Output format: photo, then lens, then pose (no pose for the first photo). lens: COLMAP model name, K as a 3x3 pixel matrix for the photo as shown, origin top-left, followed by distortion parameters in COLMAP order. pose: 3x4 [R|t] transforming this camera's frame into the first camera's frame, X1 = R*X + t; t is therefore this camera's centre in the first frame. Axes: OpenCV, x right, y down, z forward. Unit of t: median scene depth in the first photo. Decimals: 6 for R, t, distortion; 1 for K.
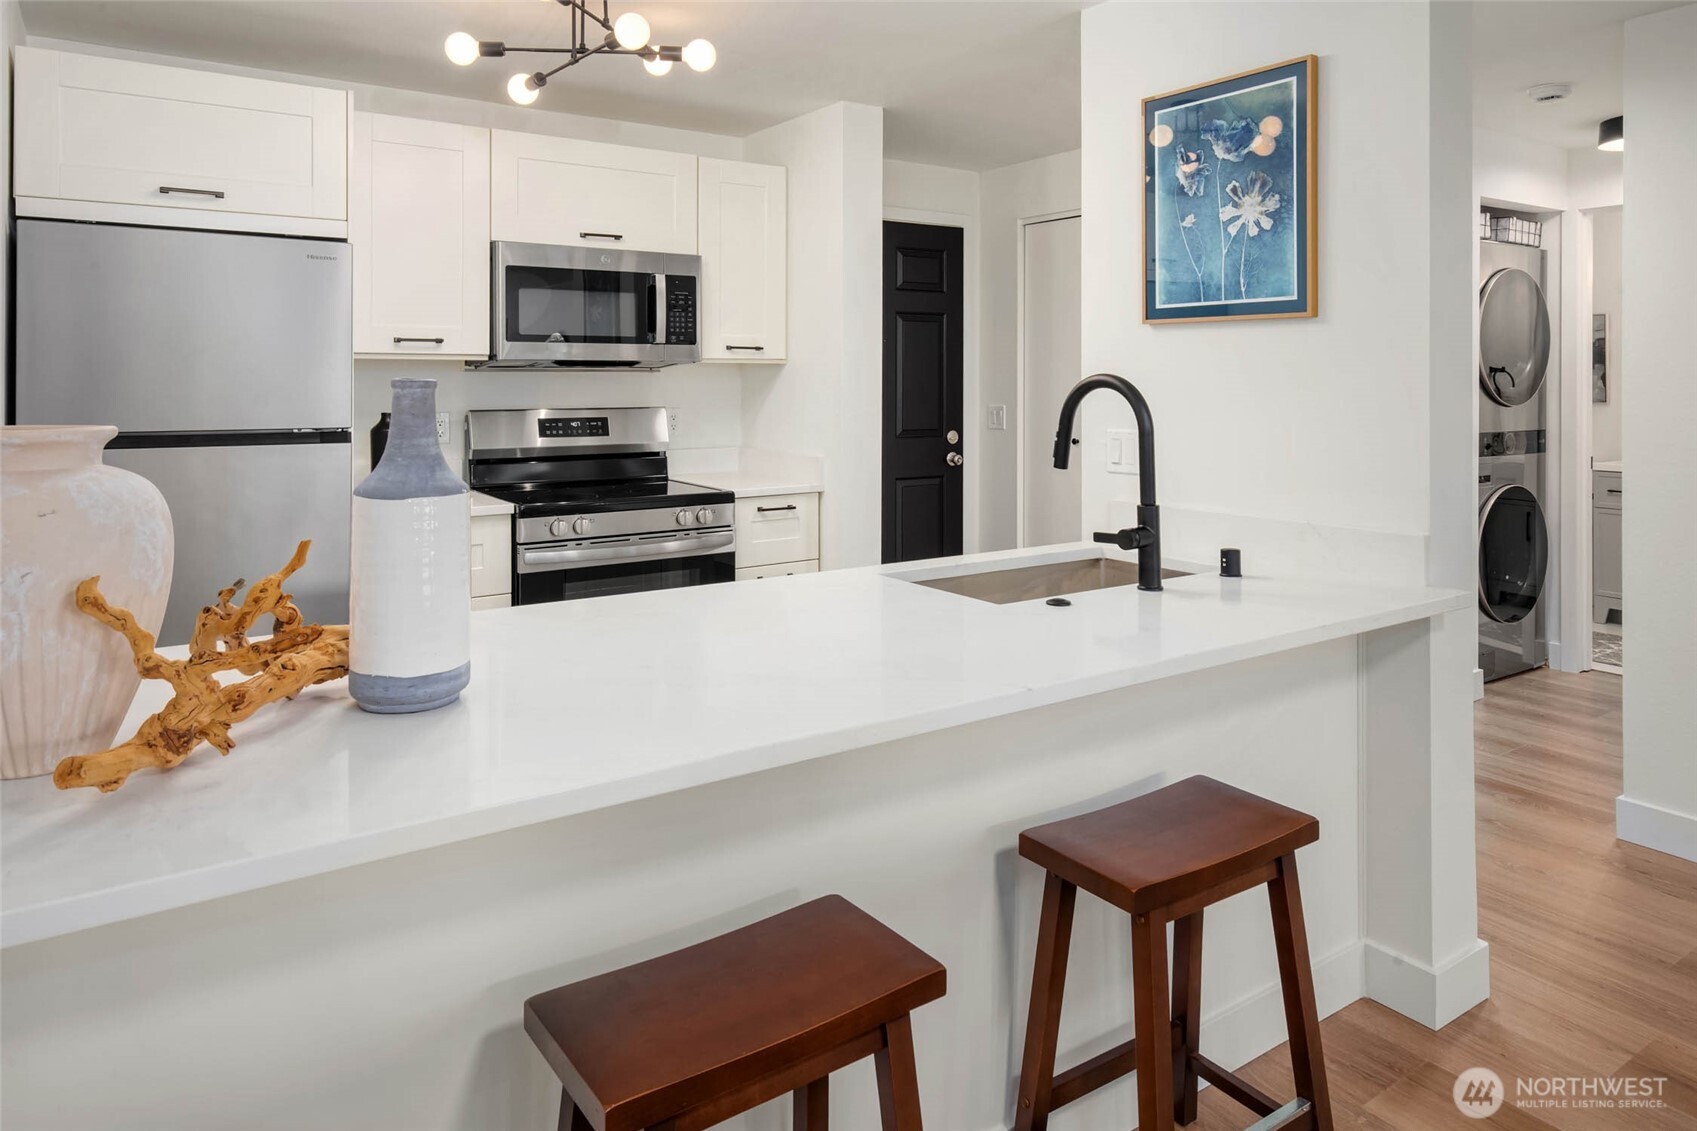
lens RADIAL K [[1087.7, 0, 892.6], [0, 1087.7, 371.8], [0, 0, 1]] dist [0.020105, -0.004750]
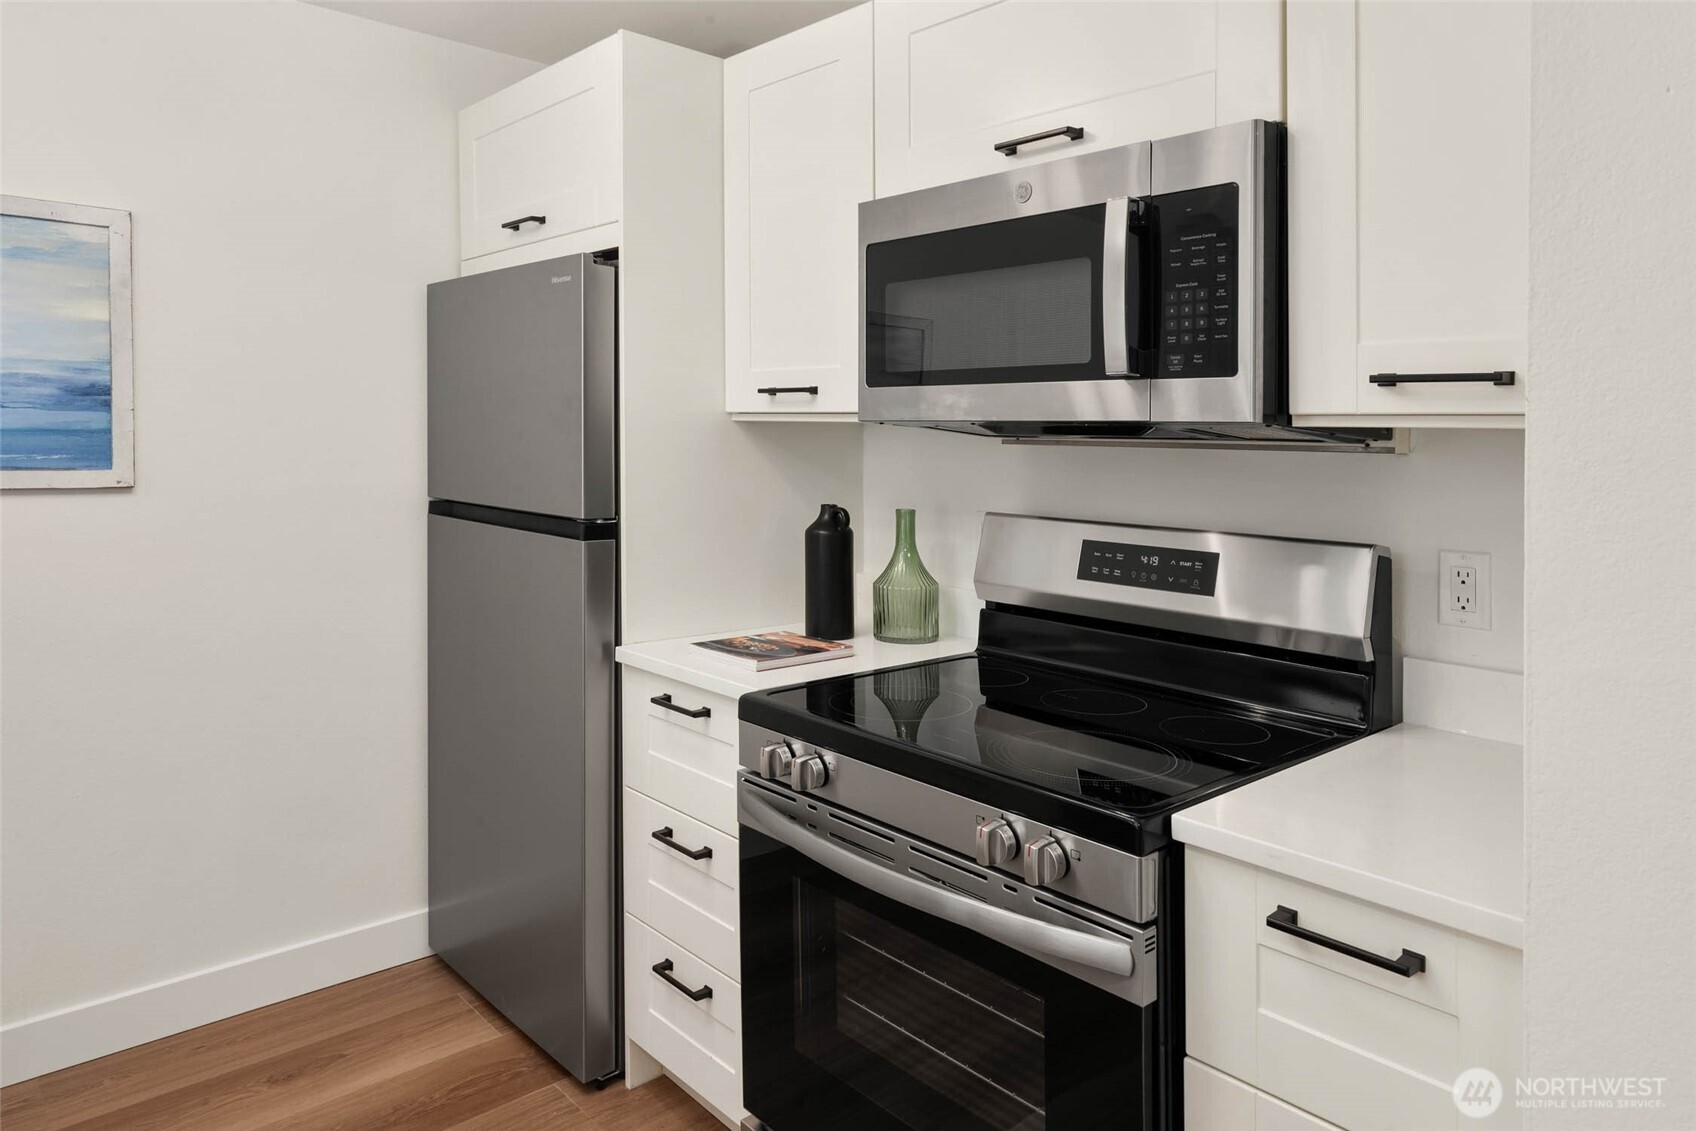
lens RADIAL K [[1071.8, 0, 897.2], [0, 1071.8, 436.0], [0, 0, 1]] dist [0.010873, -0.007650]
pose [[0.132162, 0.002516, -0.991225, 0.190698], [-0.014481, 0.999895, 0.000607, -0.004743], [0.991122, 0.014274, 0.132184, 1.069046]]
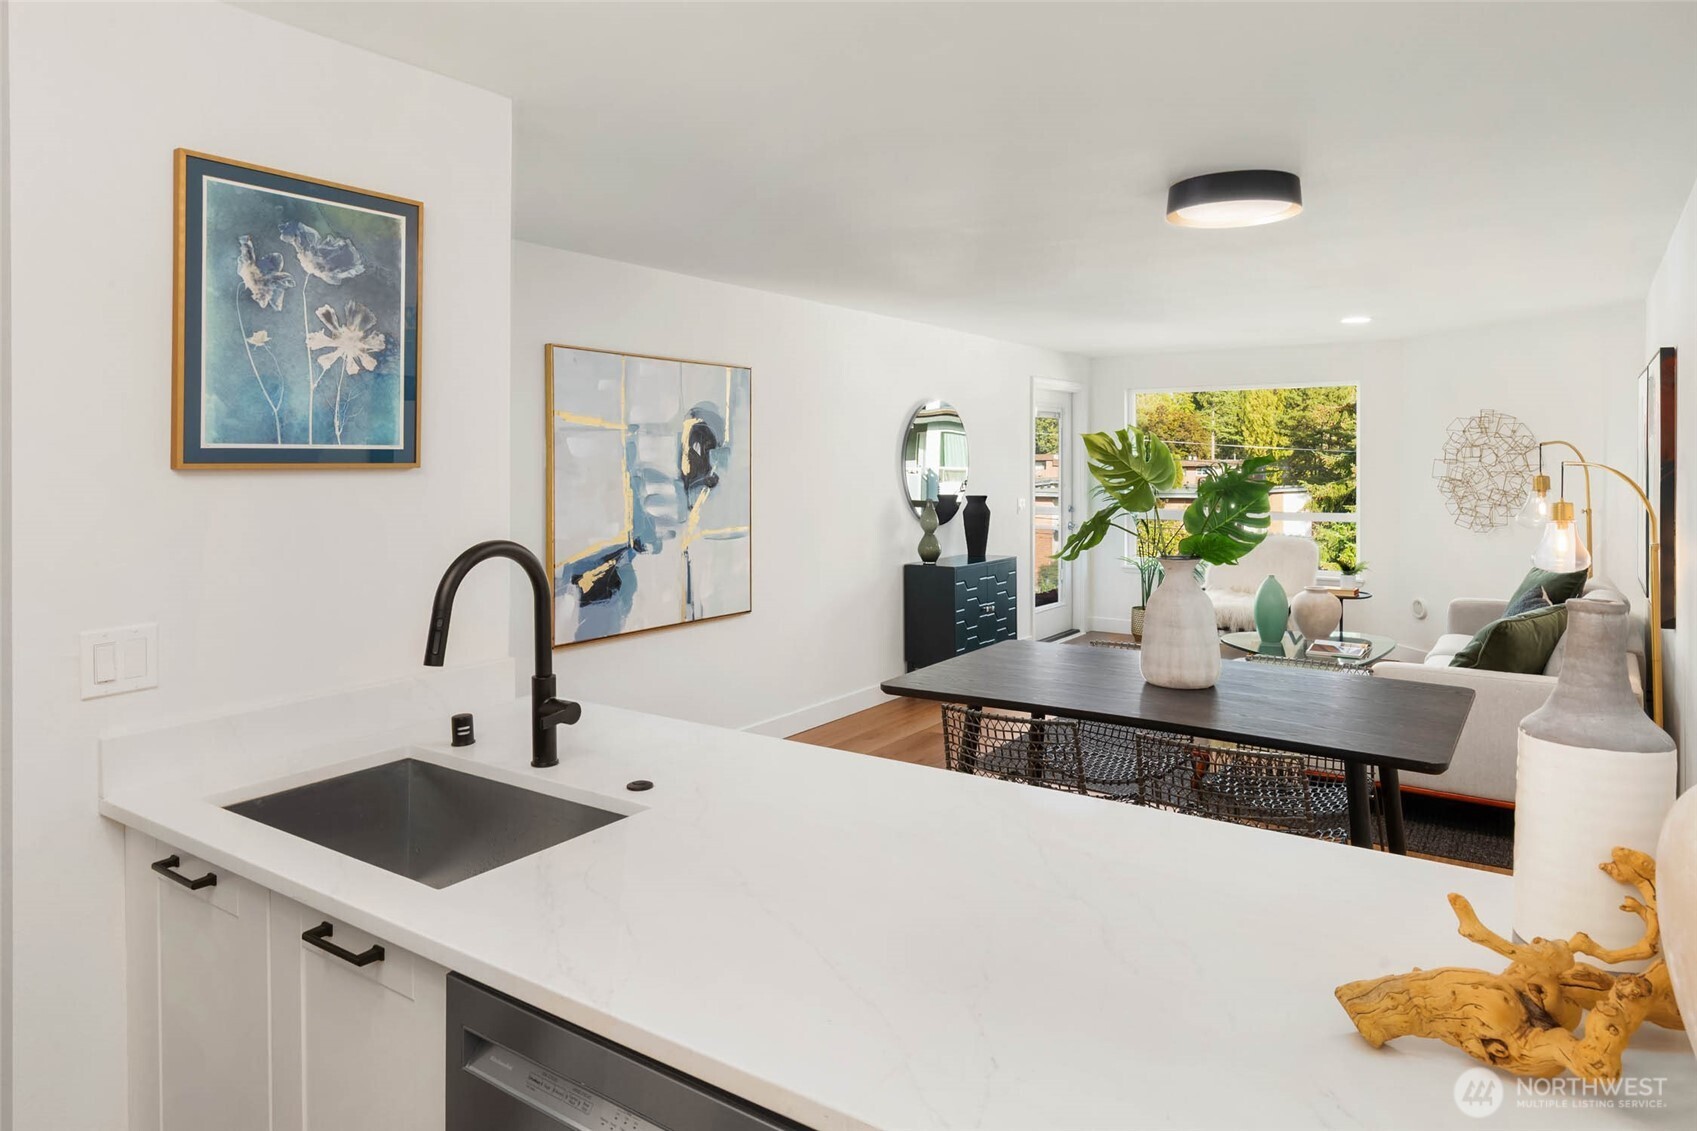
lens RADIAL K [[1087.7, 0, 846.3], [0, 1087.7, 465.6], [0, 0, 1]] dist [0.020105, -0.004750]
pose [[-0.365471, -0.008977, 0.930779, -0.497509], [0.000907, 0.999950, 0.010001, -0.045289], [-0.930822, 0.004499, -0.365445, 0.734991]]
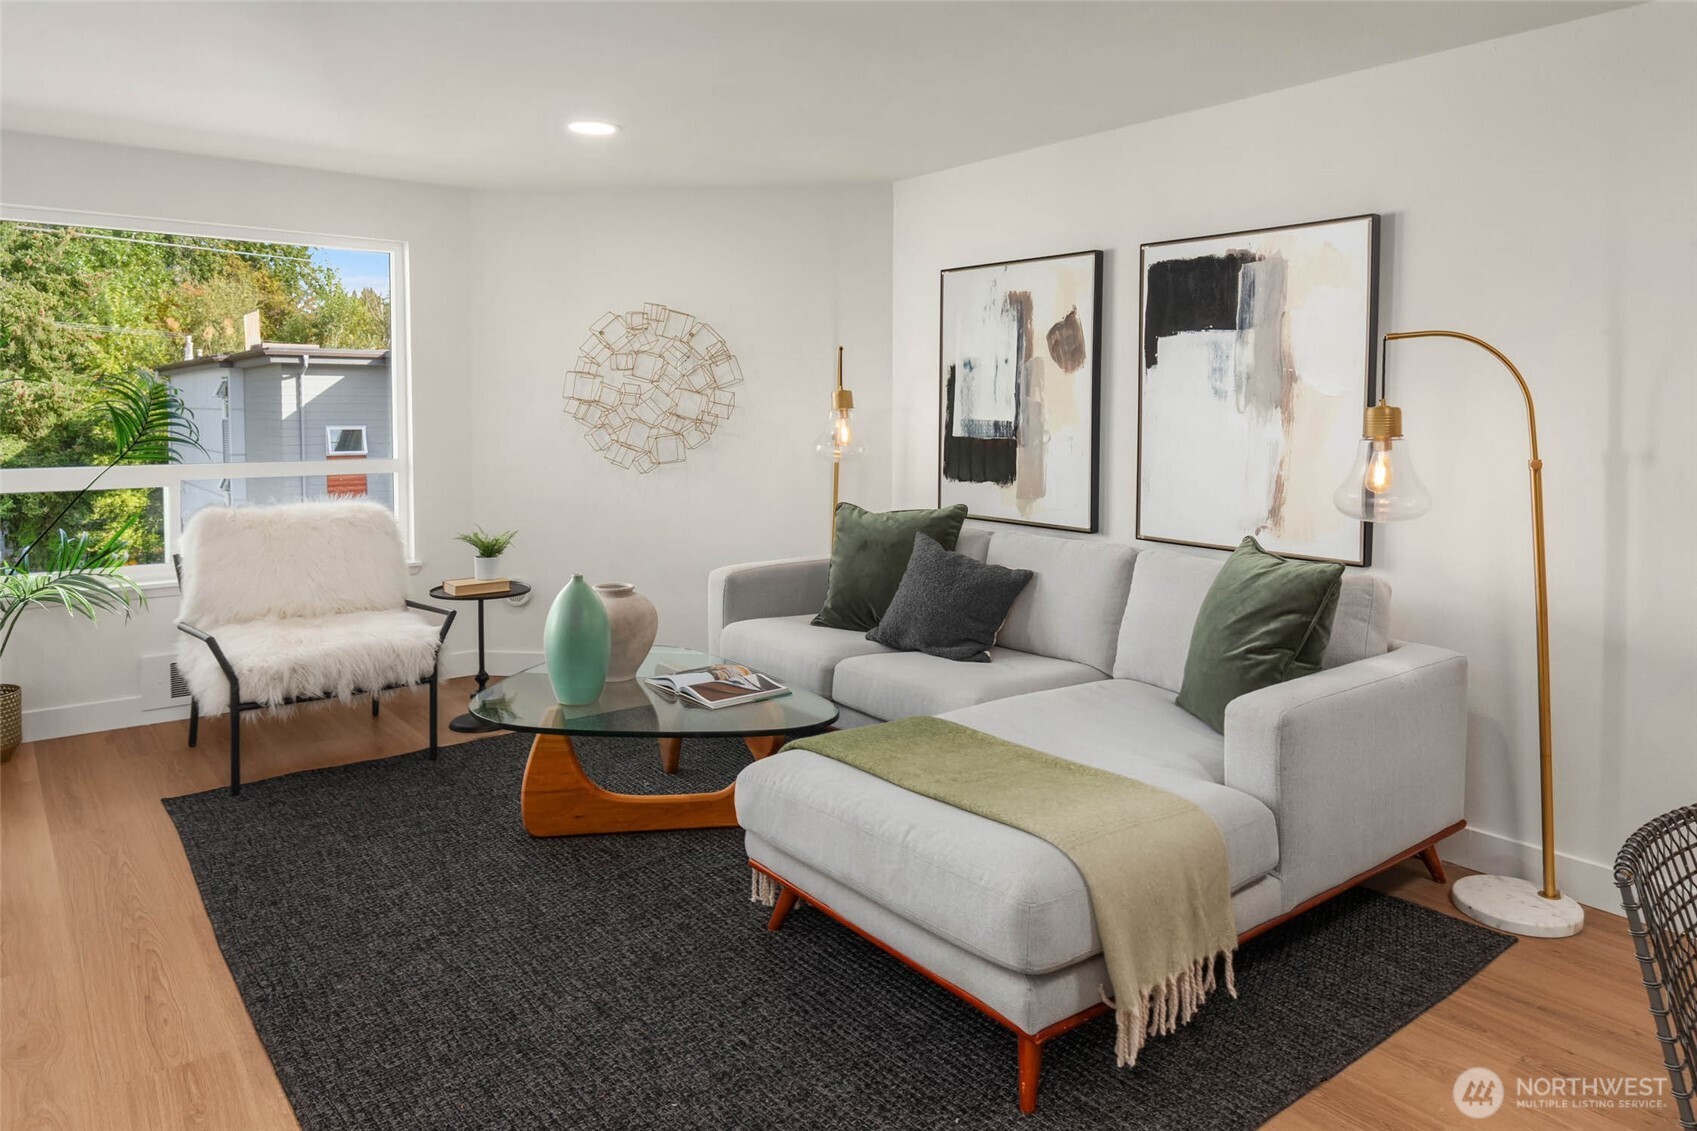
lens RADIAL K [[1072.5, 0, 902.4], [0, 1072.5, 474.2], [0, 0, 1]] dist [0.010873, -0.007650]
pose [[-0.993751, -0.002972, -0.111584, 0.881383], [-0.009981, 0.998007, 0.062308, 0.012183], [0.111177, 0.063032, -0.991800, 0.326268]]
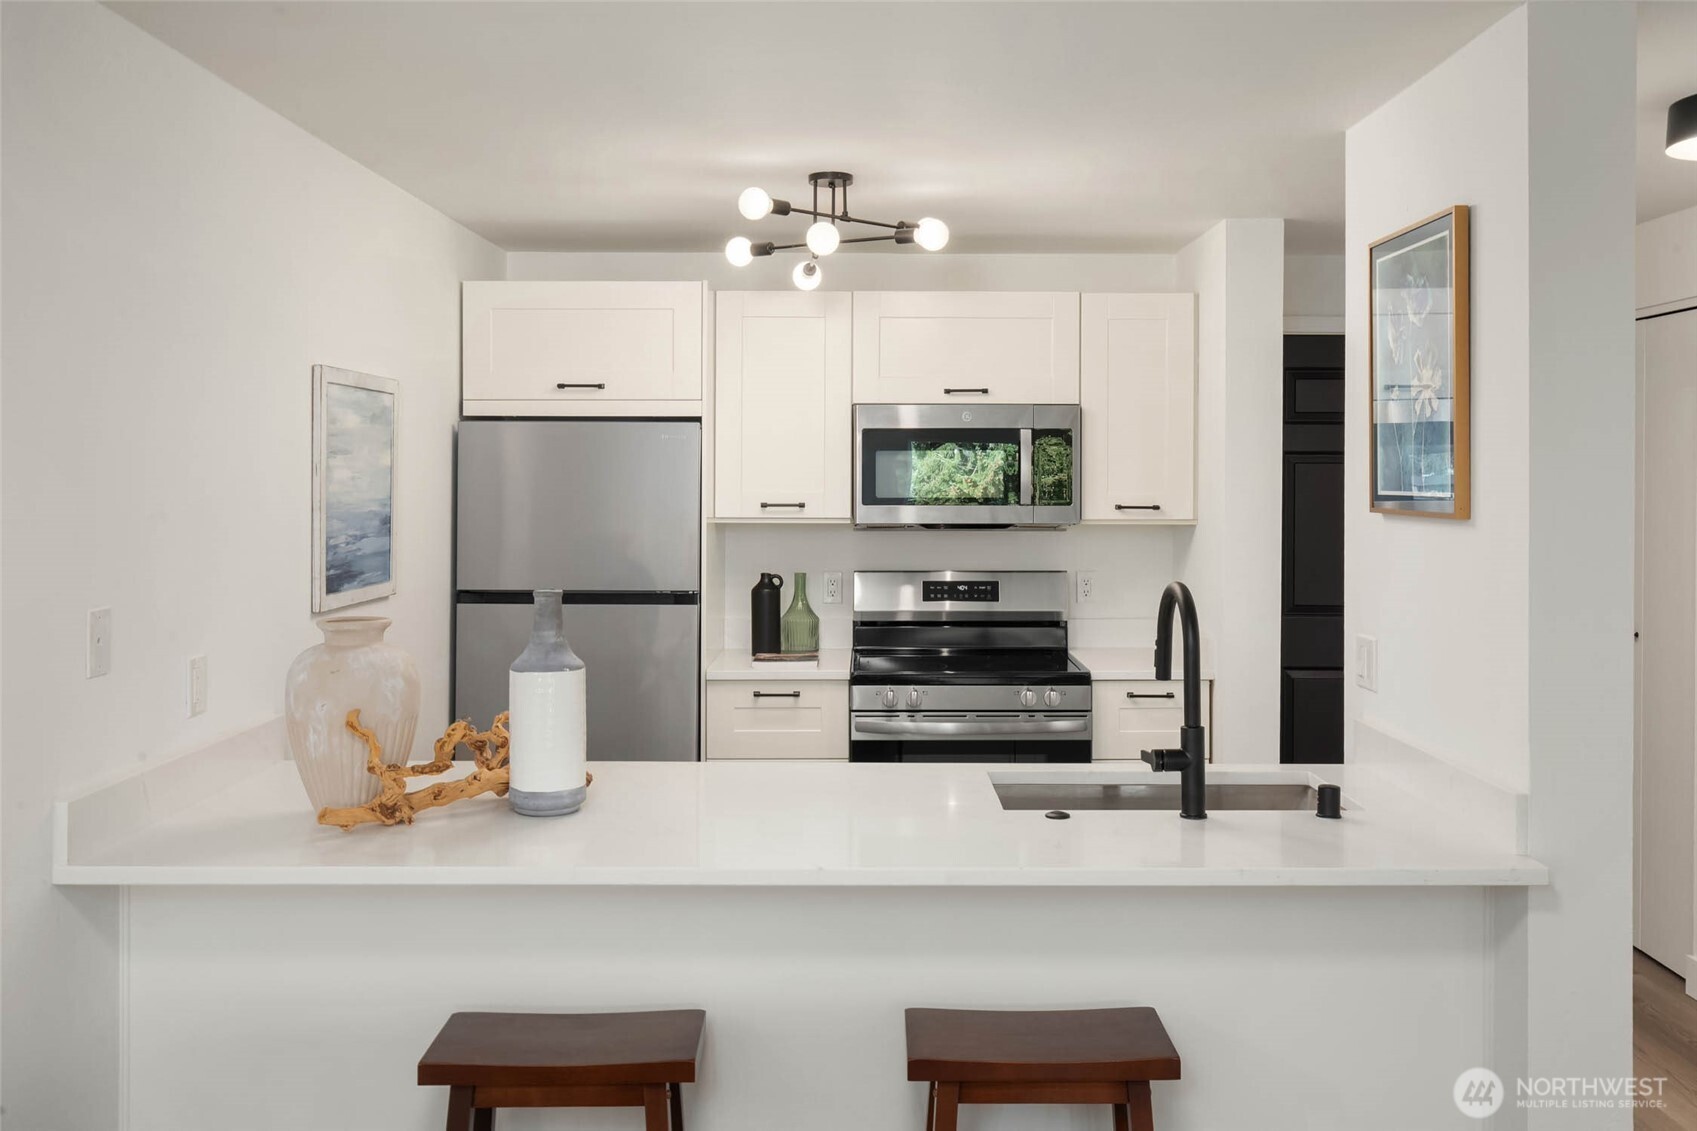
lens RADIAL K [[1518.3, 0, 890.3], [0, 1518.3, 486.4], [0, 0, 1]] dist [0.010818, 0.019322]
pose [[0.831355, 0.003350, -0.555732, 0.490913], [0.000542, 0.999976, 0.006839, -0.061579], [0.555741, -0.005987, 0.831334, -0.151804]]
